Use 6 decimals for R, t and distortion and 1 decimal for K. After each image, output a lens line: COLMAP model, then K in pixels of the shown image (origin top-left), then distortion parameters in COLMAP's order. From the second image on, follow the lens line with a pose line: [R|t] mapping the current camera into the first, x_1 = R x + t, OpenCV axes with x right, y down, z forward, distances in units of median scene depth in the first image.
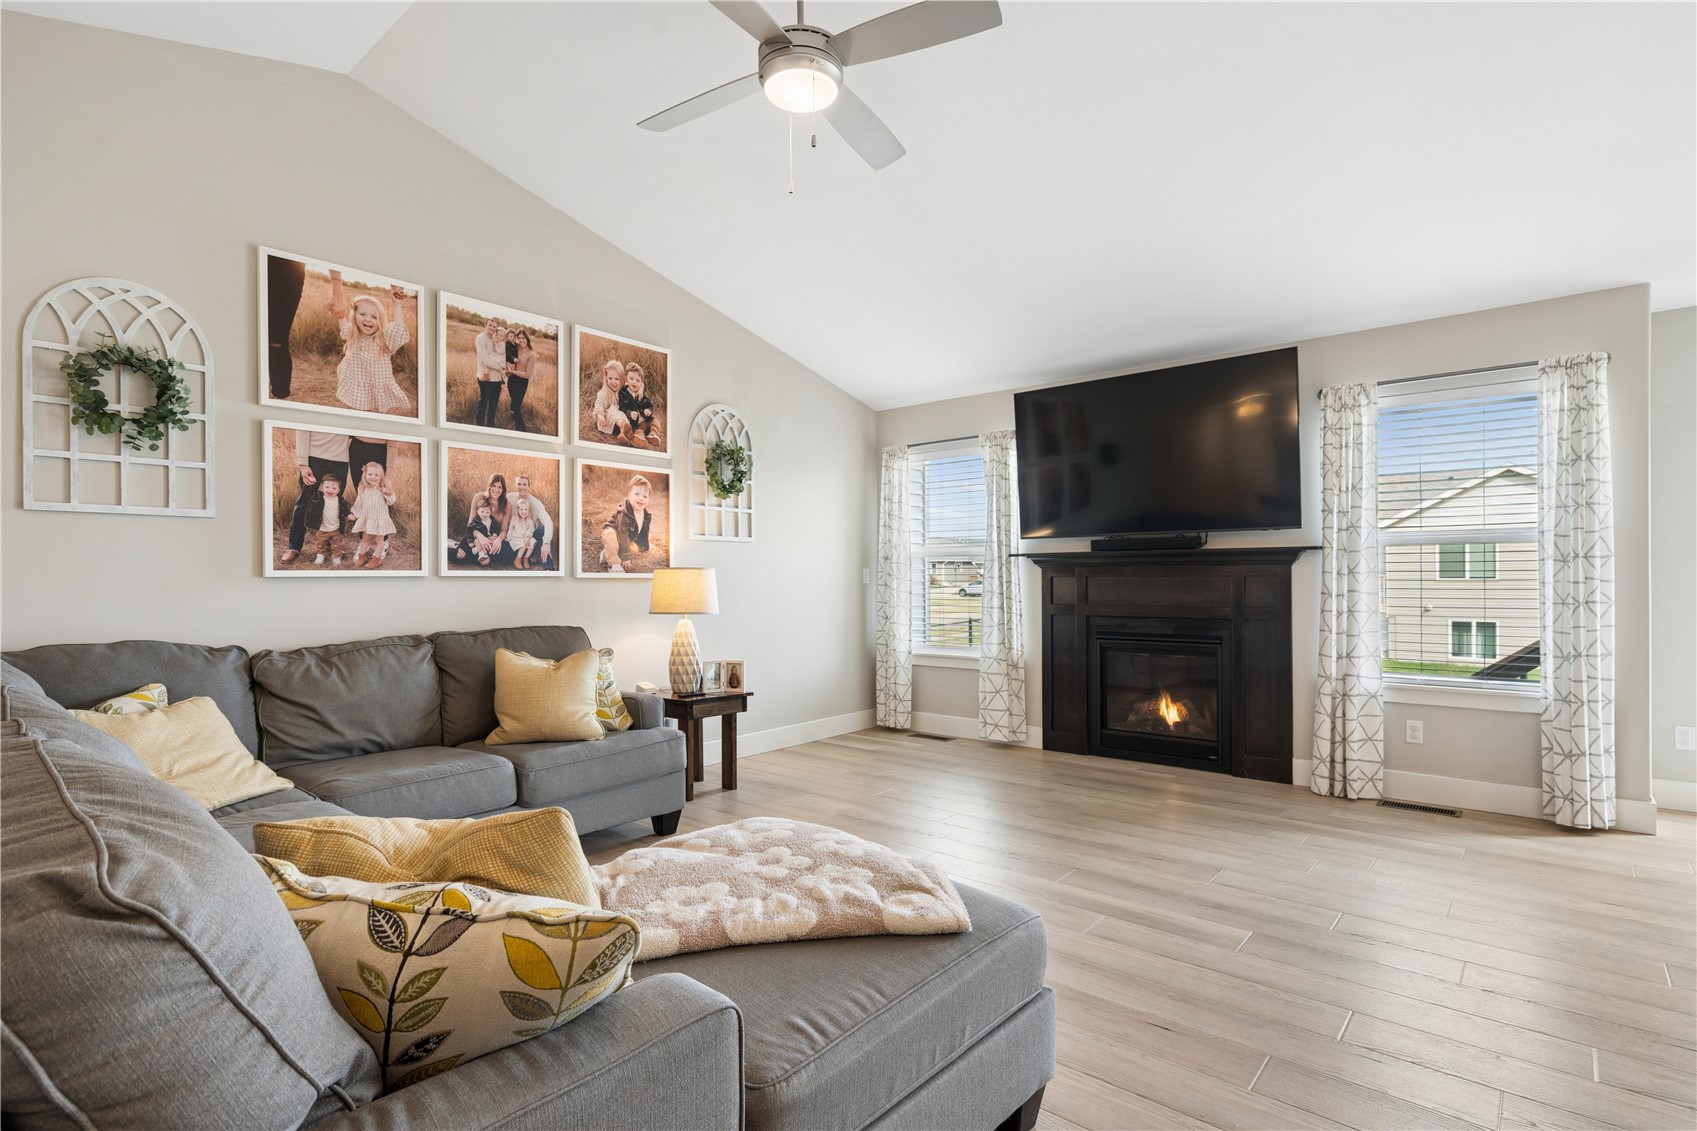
lens RADIAL K [[839.5, 0, 853.7], [0, 839.5, 572.9], [0, 0, 1]] dist [0.002282, 0.000959]
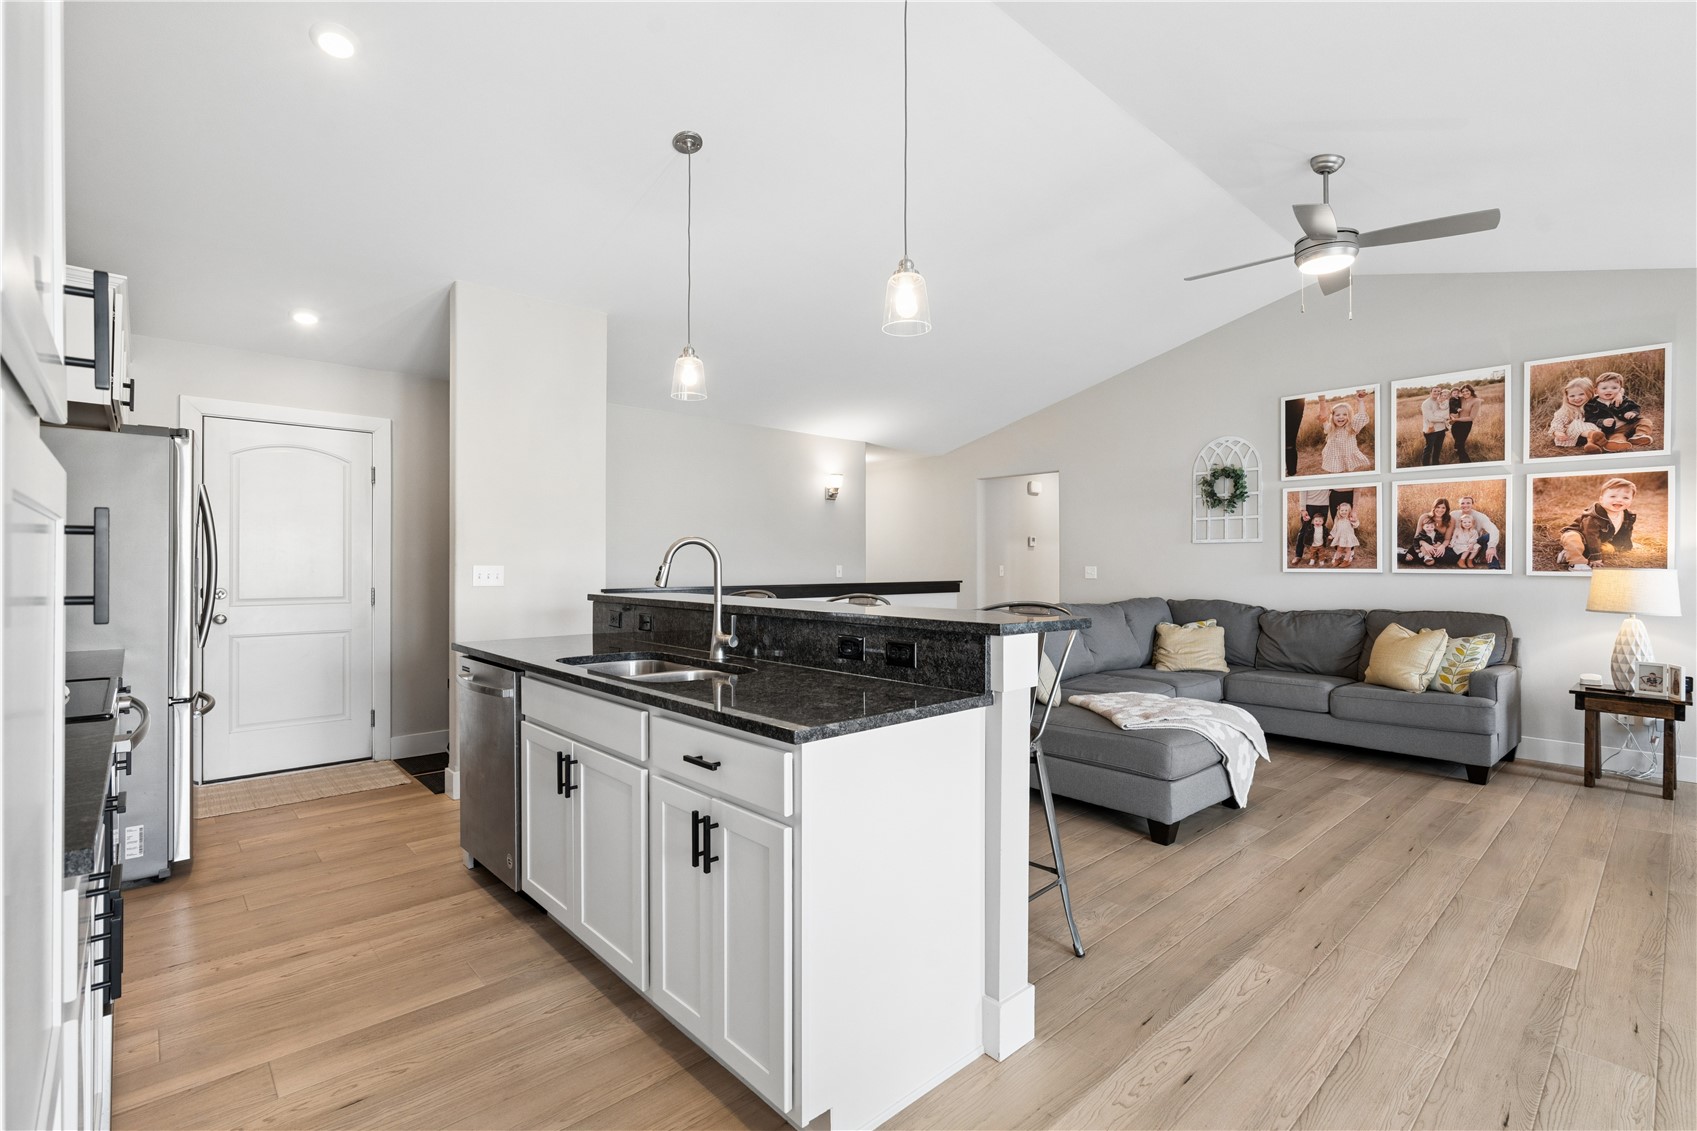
lens RADIAL K [[773.7, 0, 843.7], [0, 773.7, 563.0], [0, 0, 1]] dist [-0.001563, 0.000457]
pose [[-0.130284, 0.003861, -0.991469, 0.946917], [0.003002, 0.999989, 0.003500, -0.019986], [0.991472, -0.002520, -0.130294, 0.201054]]
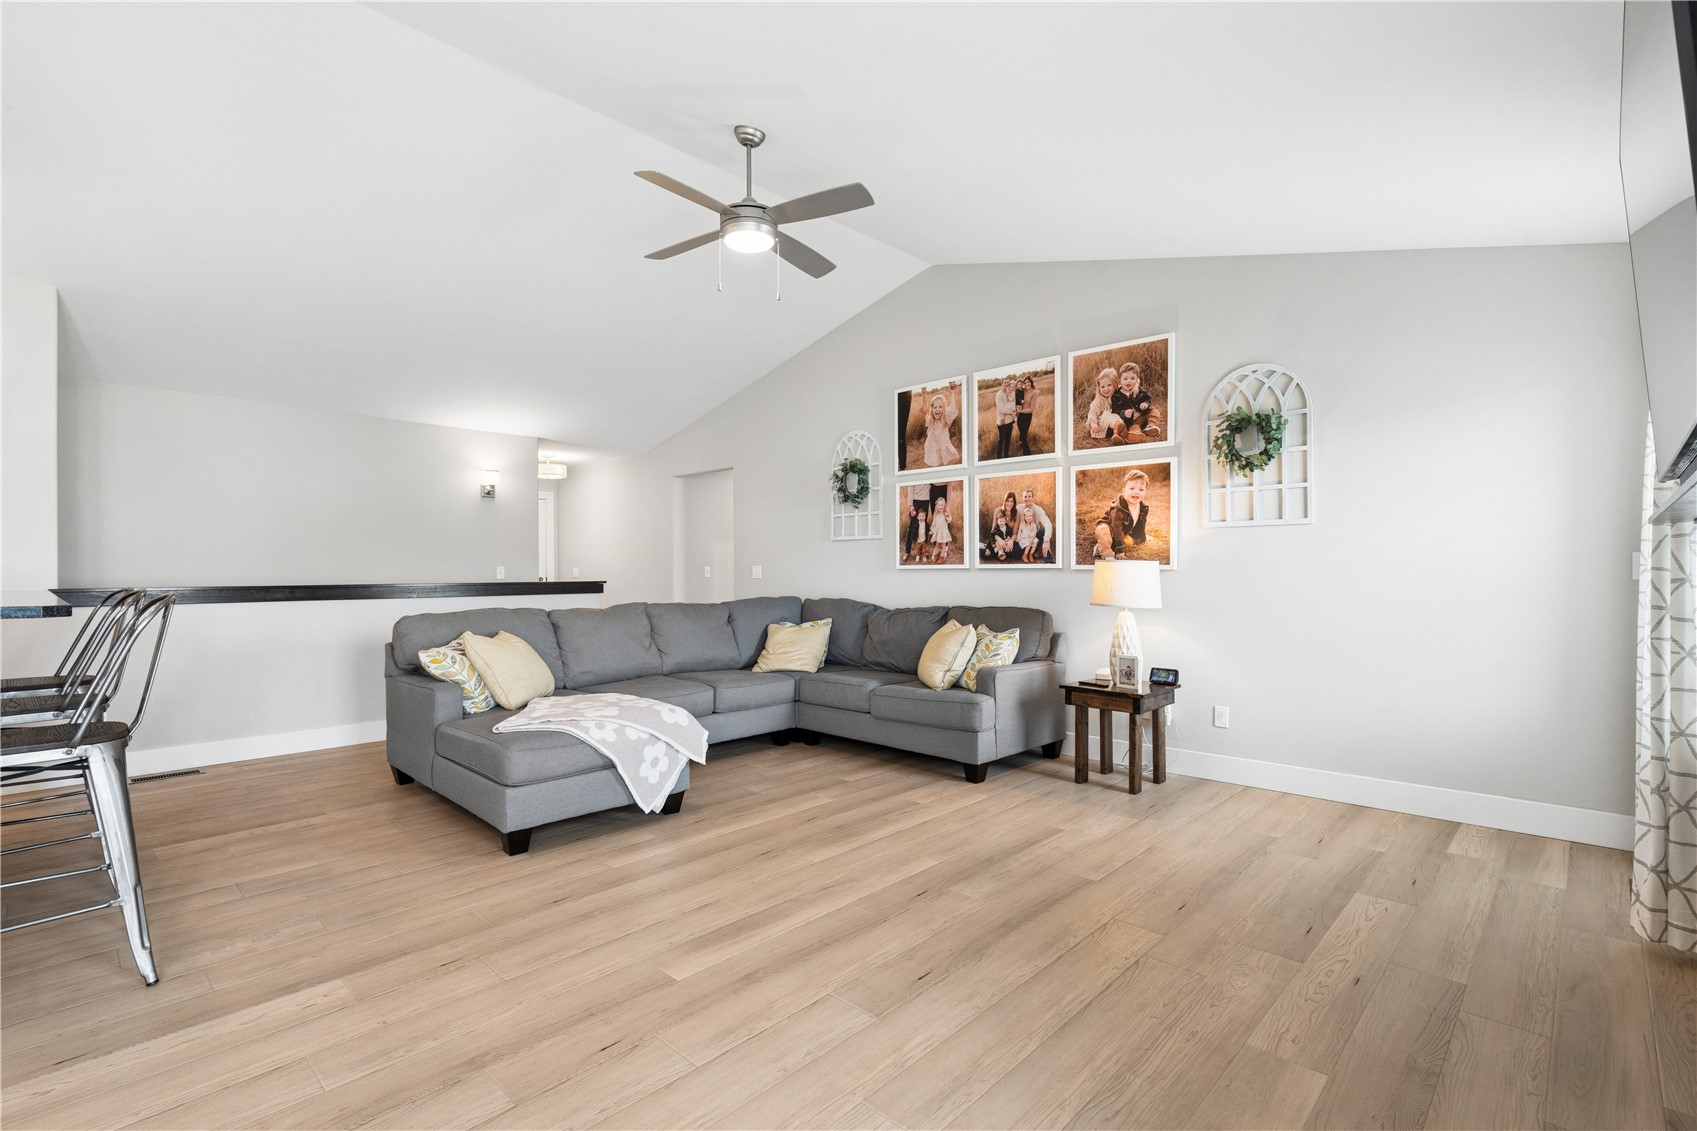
lens RADIAL K [[784.2, 0, 839.1], [0, 784.2, 574.4], [0, 0, 1]] dist [-0.002681, 0.000408]
pose [[-0.066962, 0.009989, -0.997706, 0.841315], [0.008570, 0.999919, 0.009436, -0.000353], [0.997719, -0.007918, -0.067042, 0.810301]]
